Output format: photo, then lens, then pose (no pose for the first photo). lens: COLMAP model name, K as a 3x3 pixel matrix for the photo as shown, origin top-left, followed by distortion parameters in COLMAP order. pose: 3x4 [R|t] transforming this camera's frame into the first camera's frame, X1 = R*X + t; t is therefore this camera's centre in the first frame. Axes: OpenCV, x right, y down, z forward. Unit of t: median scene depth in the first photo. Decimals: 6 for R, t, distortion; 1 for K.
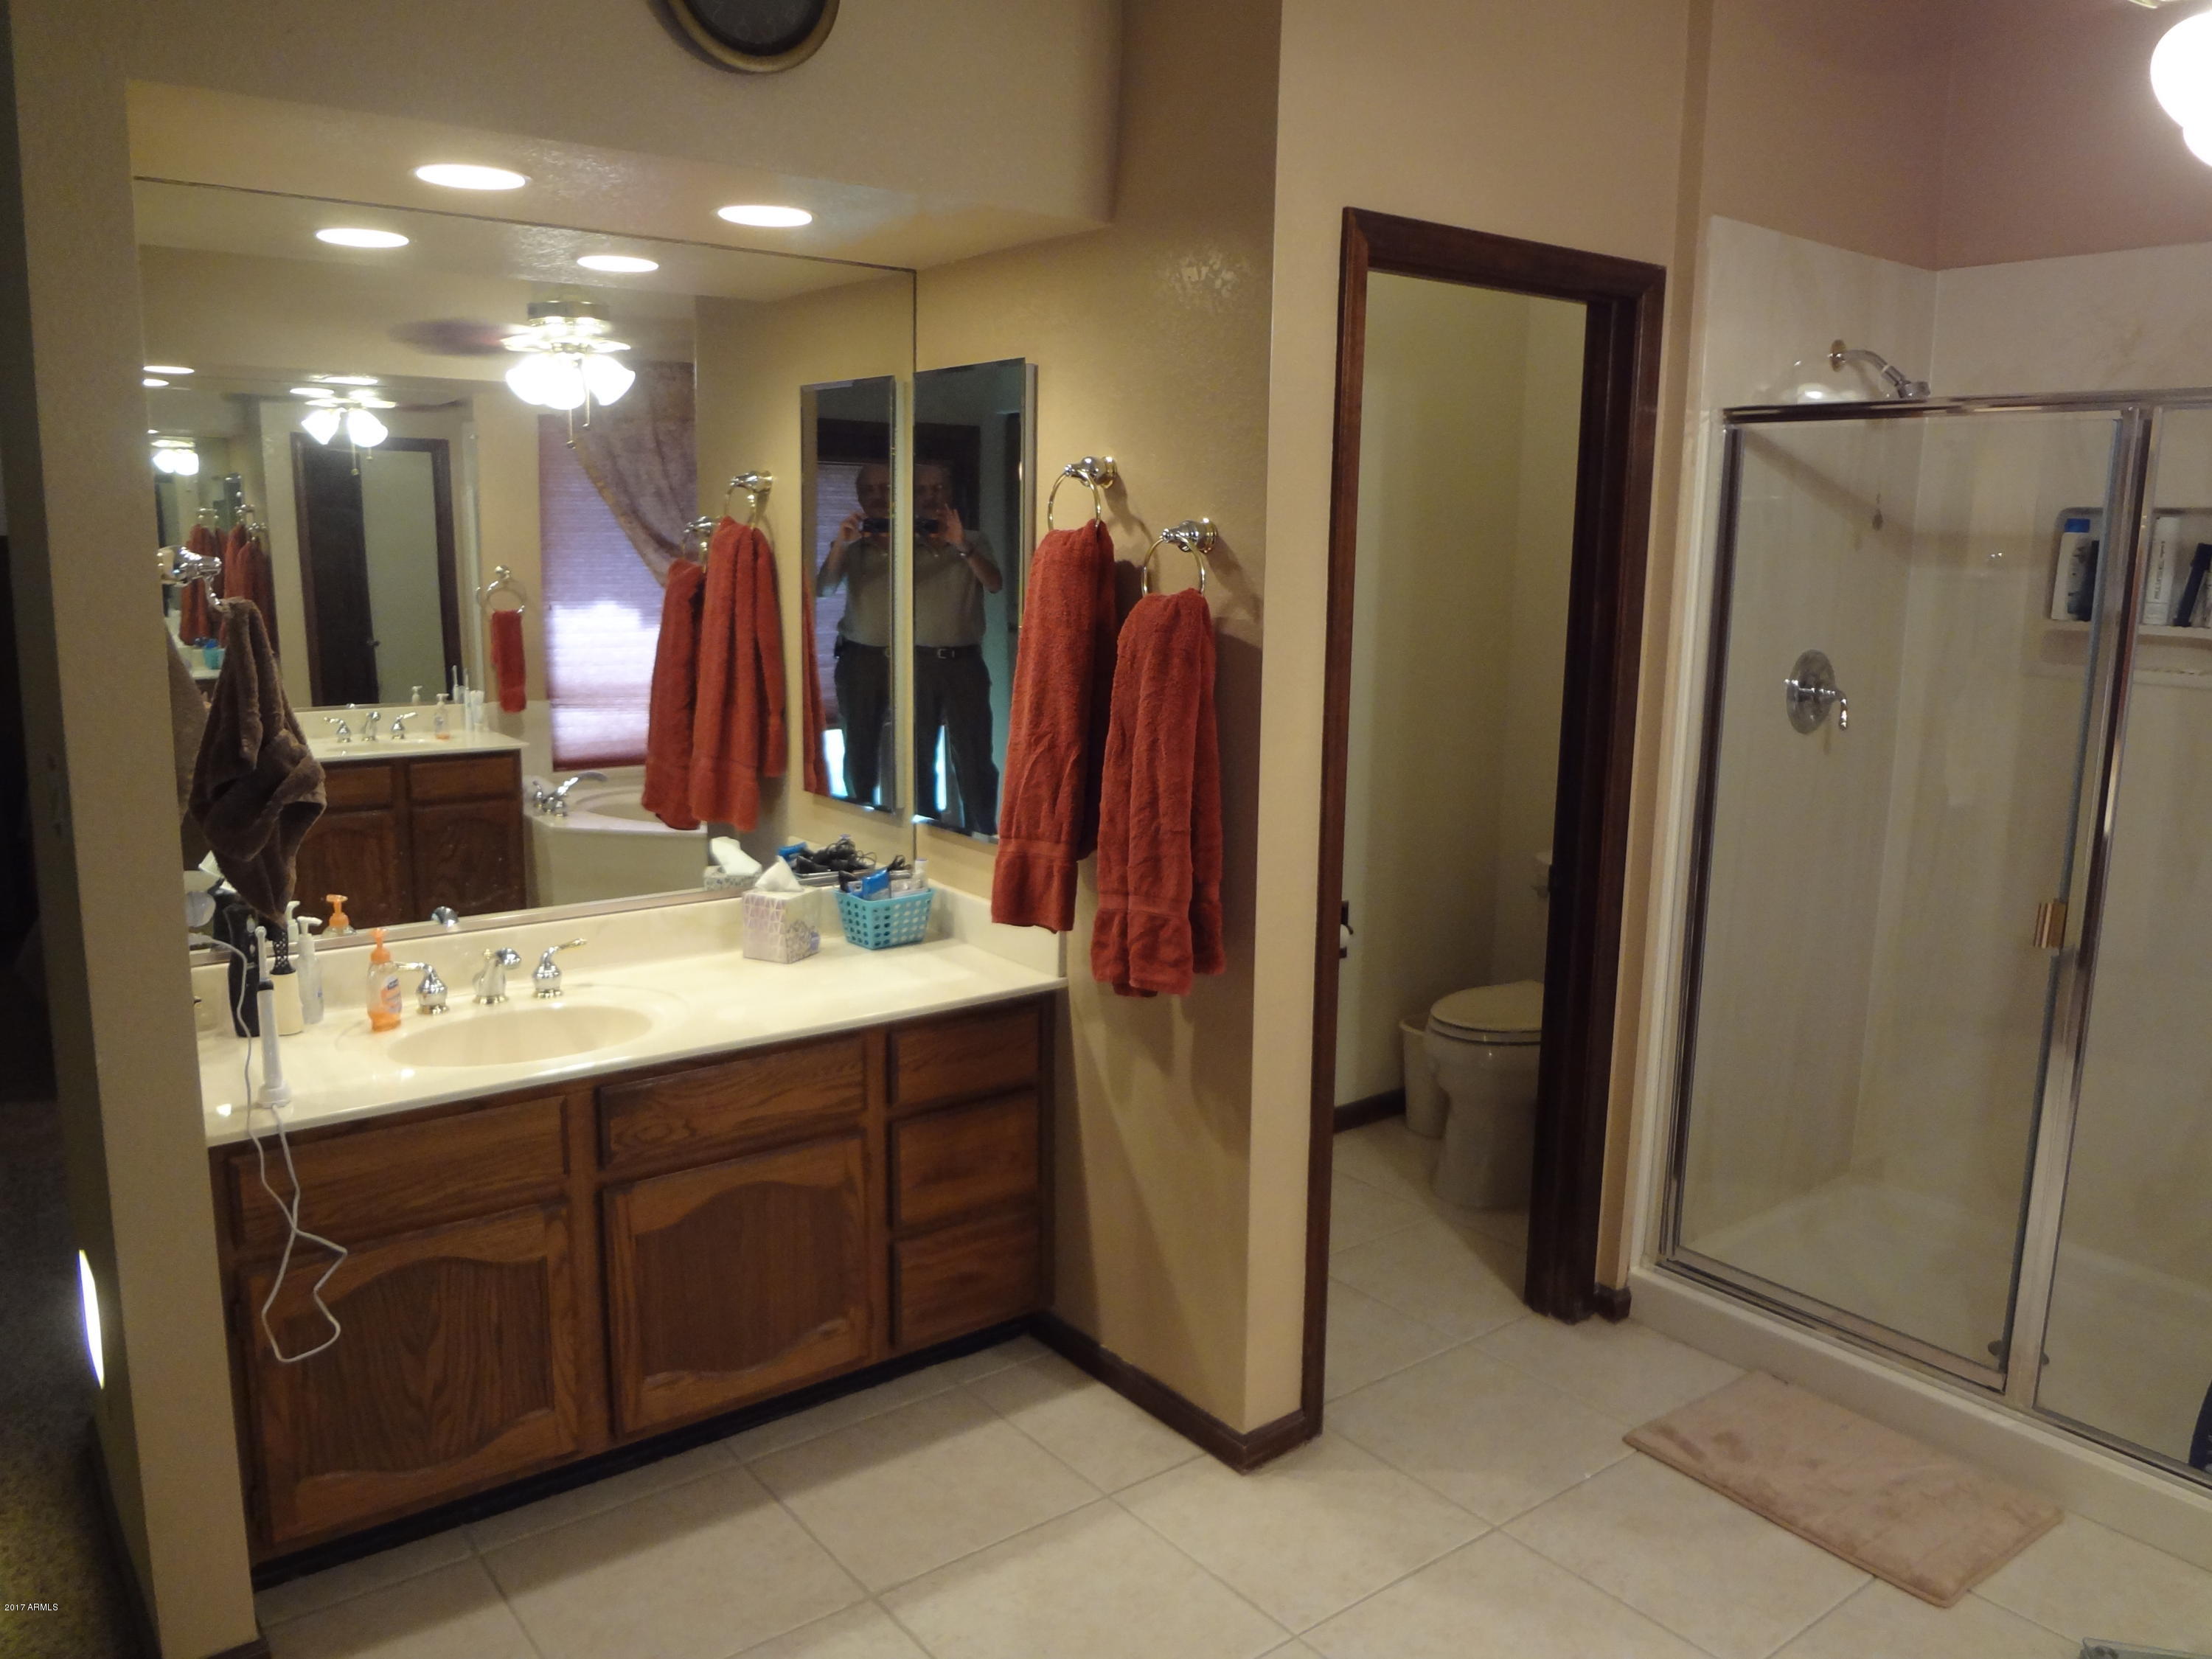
lens RADIAL K [[1623.0, 0, 1110.5], [0, 1623.0, 827.8], [0, 0, 1]] dist [-0.062845, 0.013089]
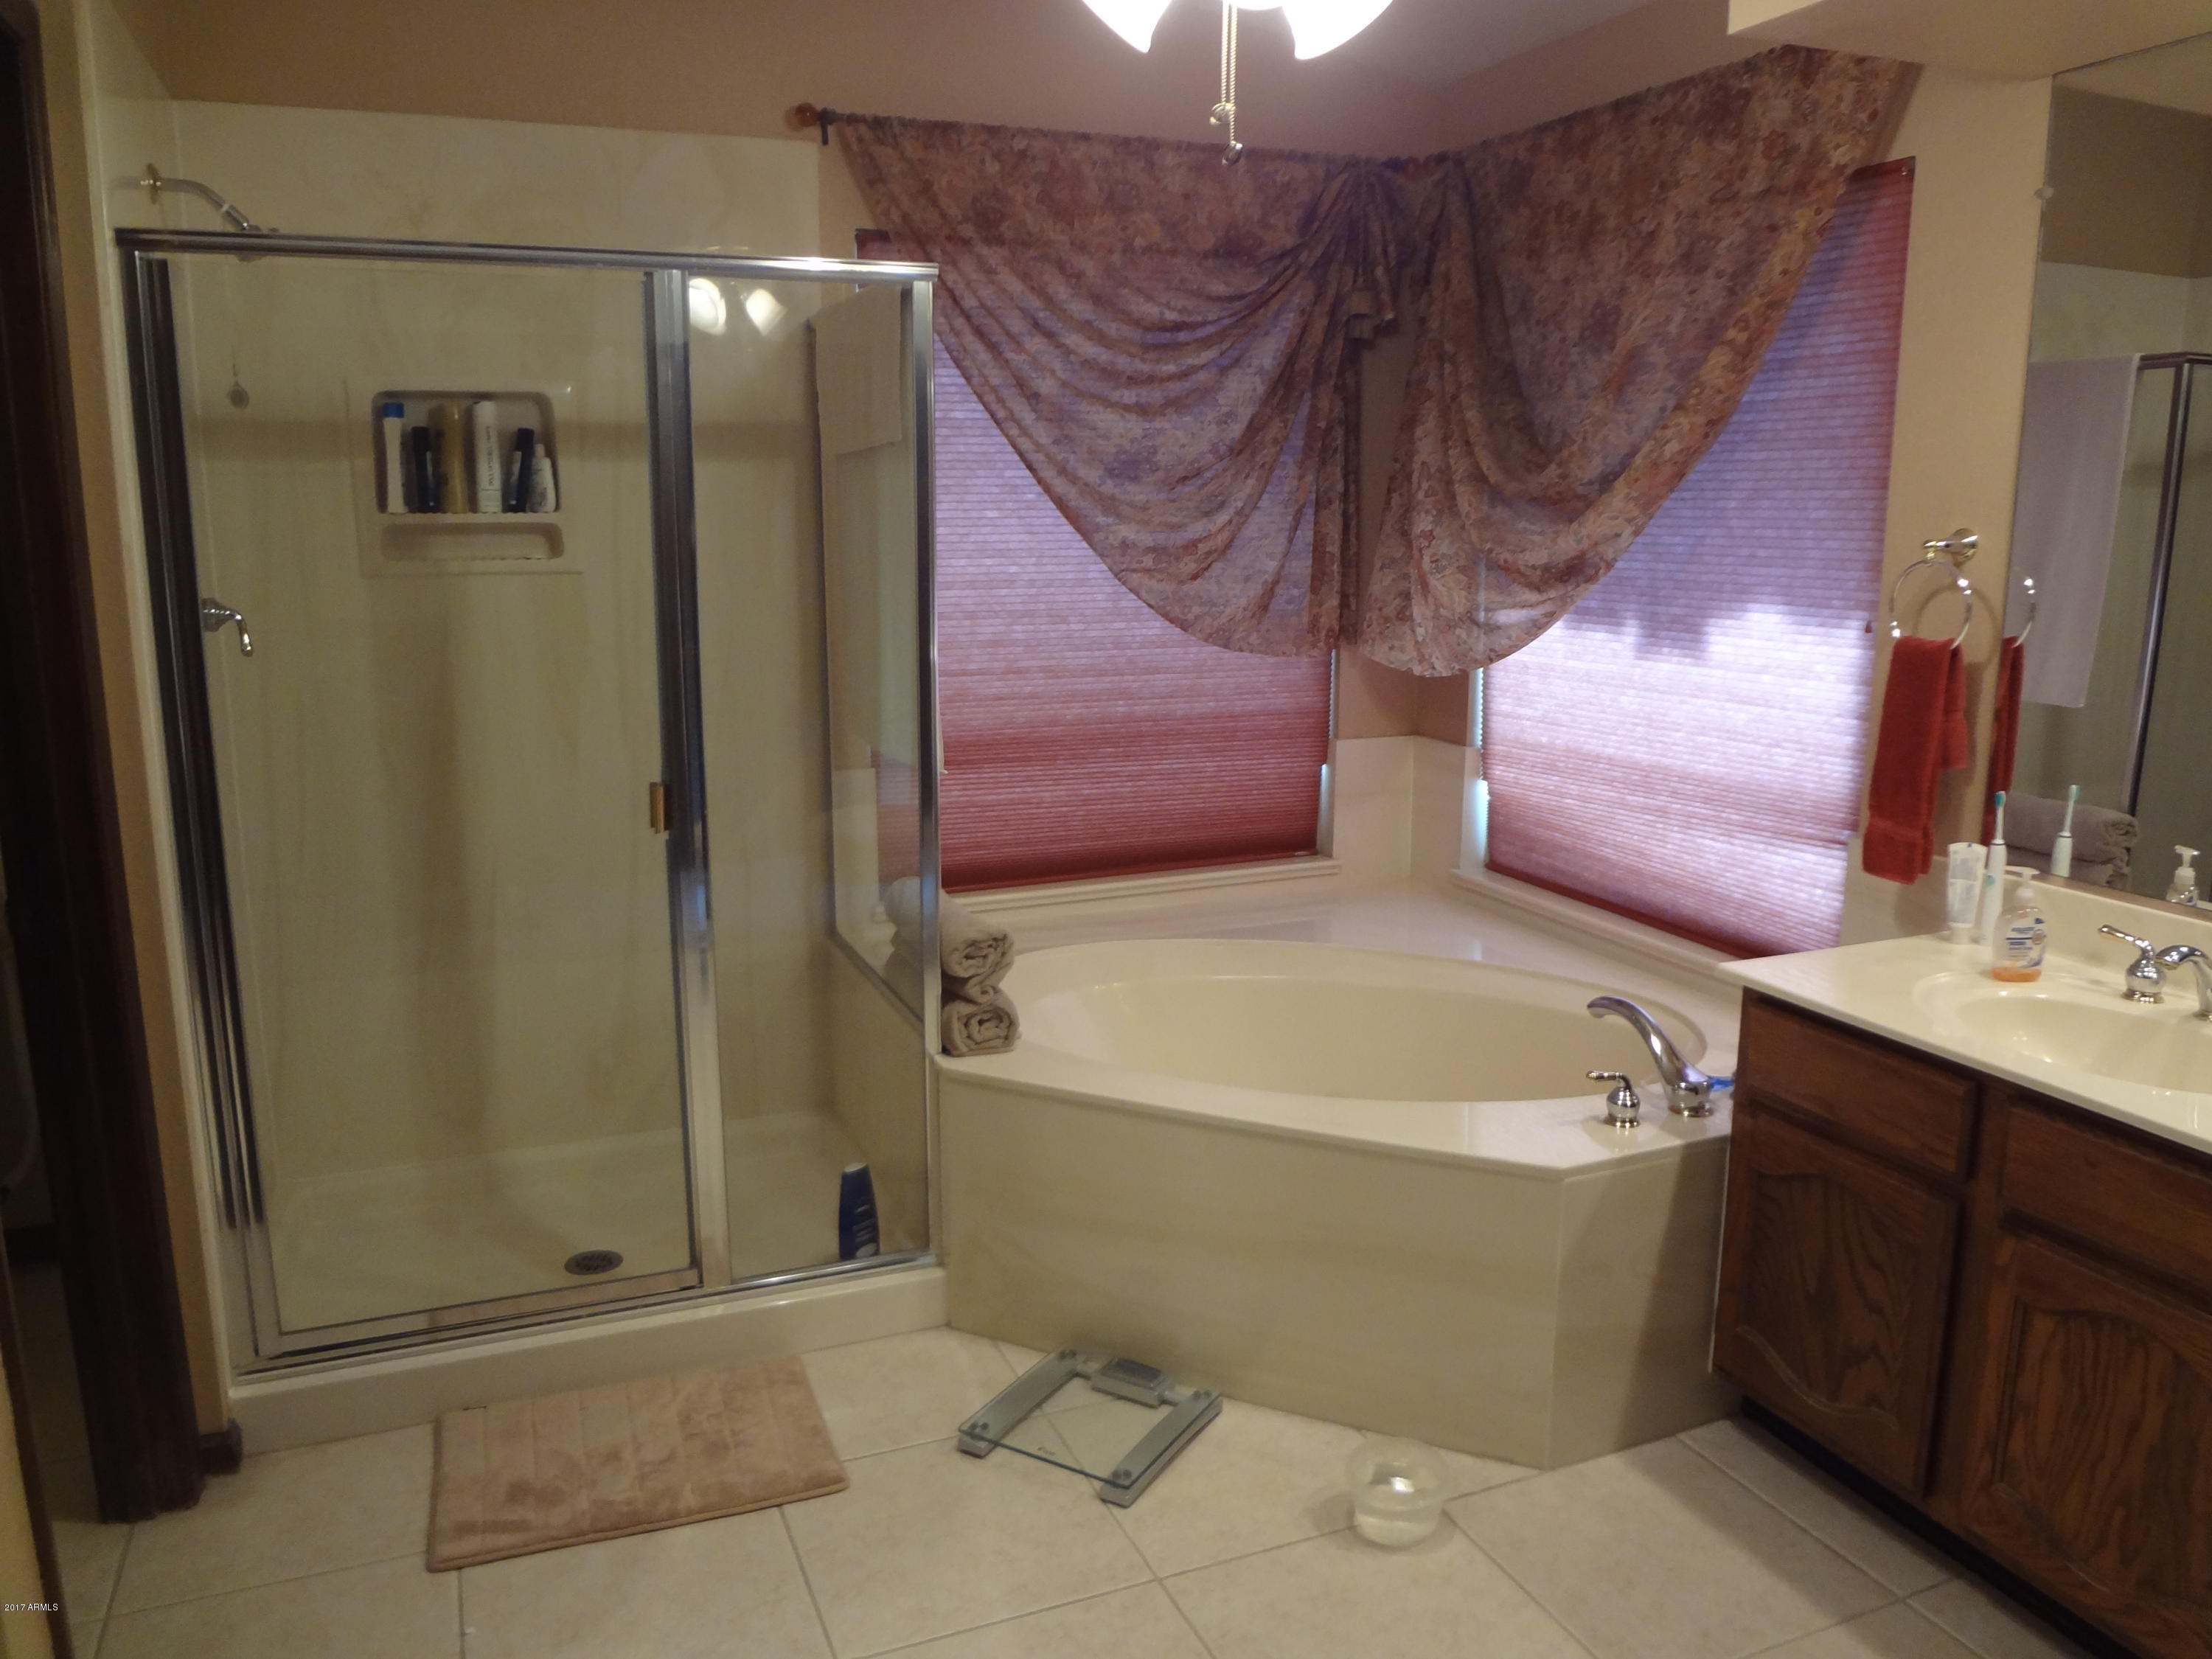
lens RADIAL K [[1623.0, 0, 1109.9], [0, 1623.0, 837.4], [0, 0, 1]] dist [-0.062845, 0.013089]
pose [[0.246882, -0.208550, 0.946338, -0.247746], [0.168359, 0.970947, 0.170052, -0.040356], [-0.954309, 0.117342, 0.274820, 0.412102]]
